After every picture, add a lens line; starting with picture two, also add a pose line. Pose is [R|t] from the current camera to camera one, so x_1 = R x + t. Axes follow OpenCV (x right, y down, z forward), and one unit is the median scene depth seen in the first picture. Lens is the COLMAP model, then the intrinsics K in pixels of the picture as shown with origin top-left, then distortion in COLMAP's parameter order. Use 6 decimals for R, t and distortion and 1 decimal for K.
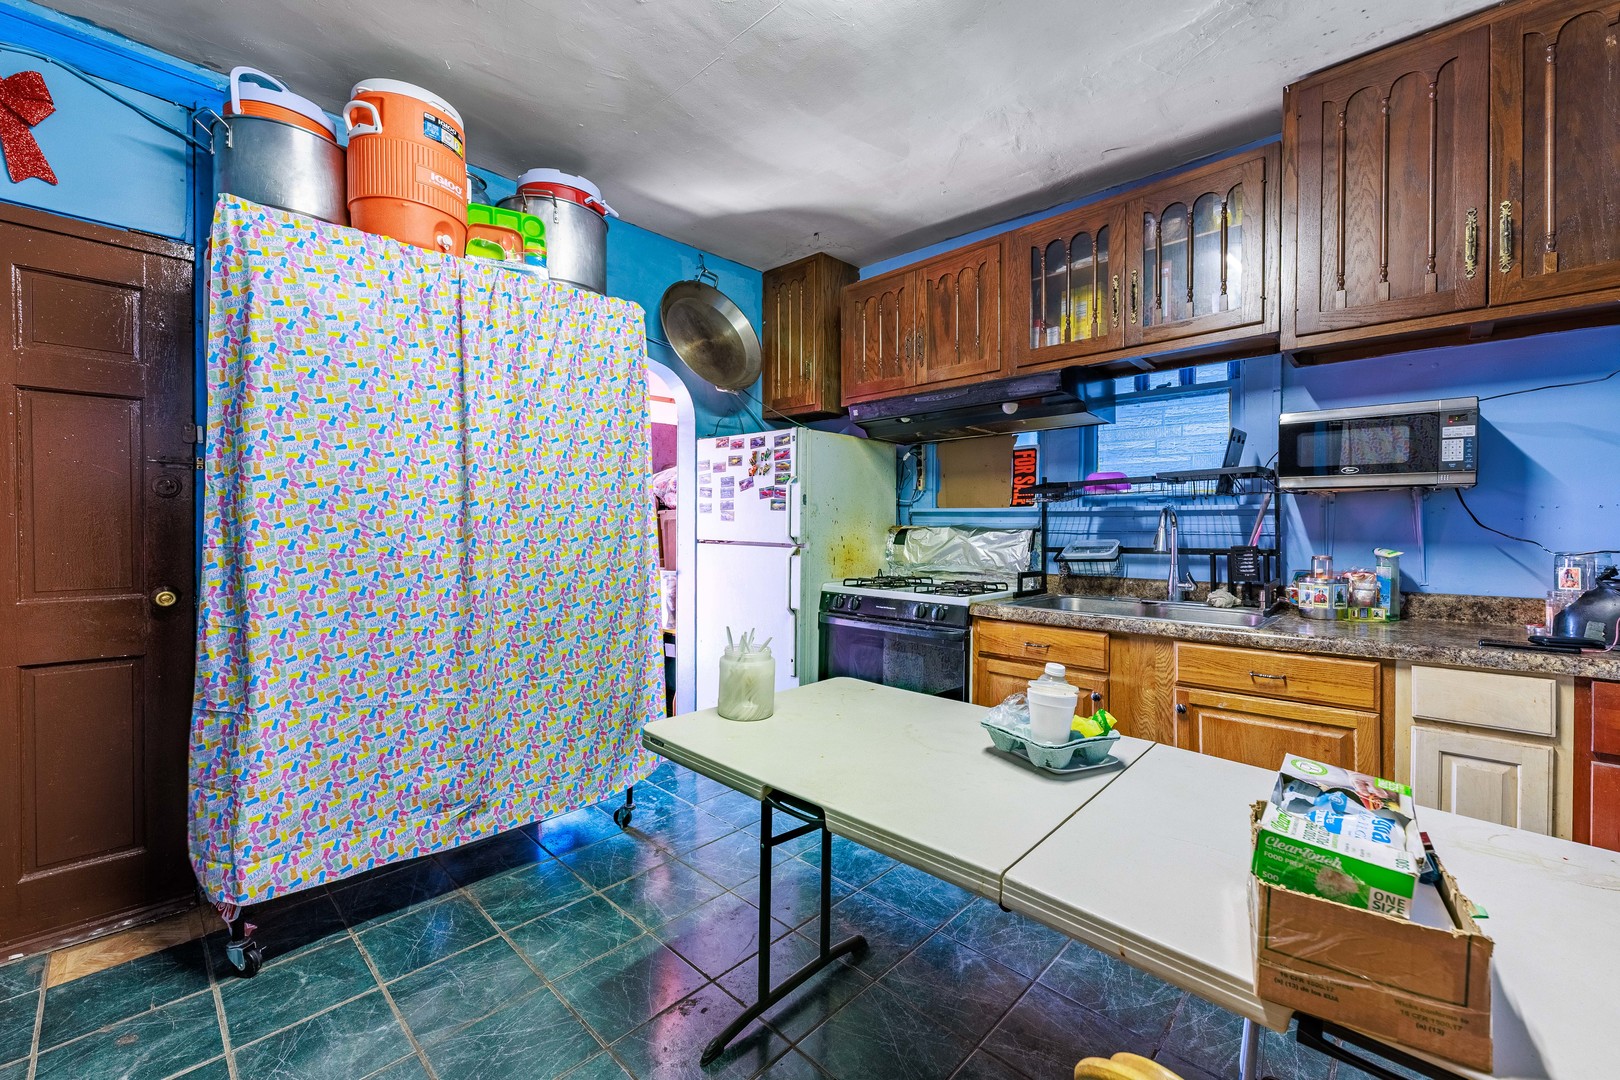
lens RADIAL K [[649.4, 0, 765.1], [0, 649.4, 530.1], [0, 0, 1]] dist [-0.000264, -0.000120]
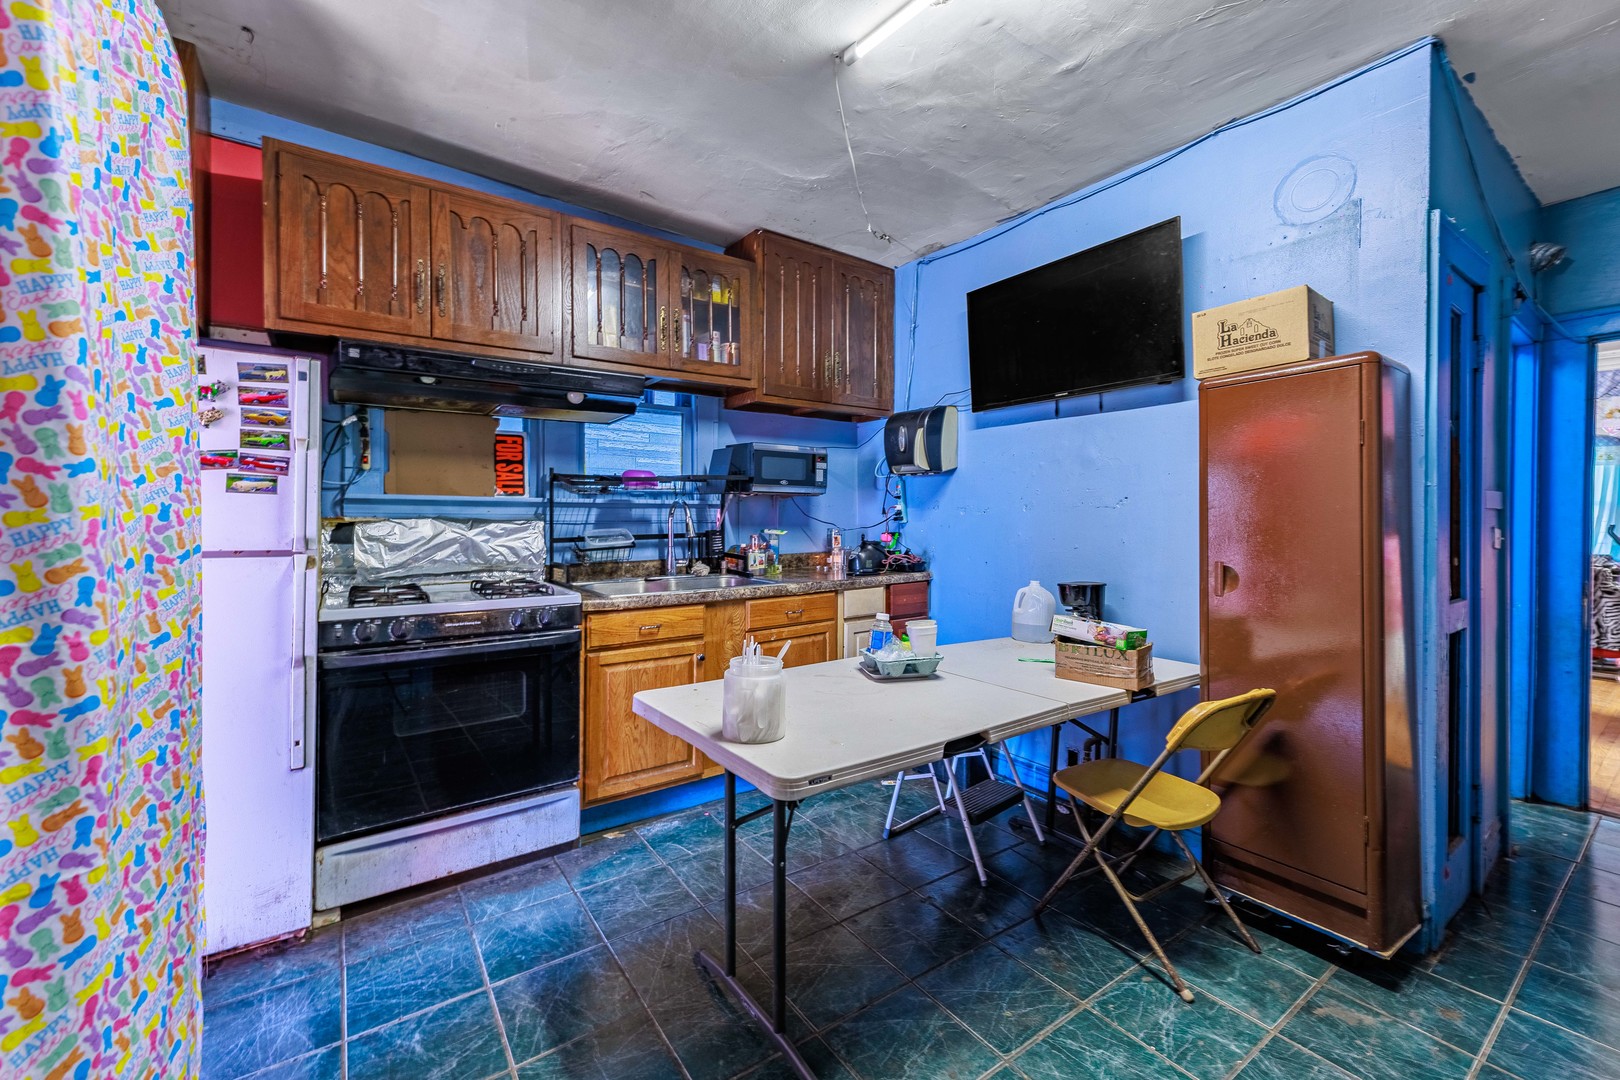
lens RADIAL K [[670.1, 0, 829.7], [0, 670.1, 510.9], [0, 0, 1]] dist [0.007817, -0.000267]
pose [[0.137691, -0.000236, 0.990475, -0.540542], [0.005242, 0.999986, -0.000491, -0.012849], [-0.990461, 0.005259, 0.137690, 0.448714]]
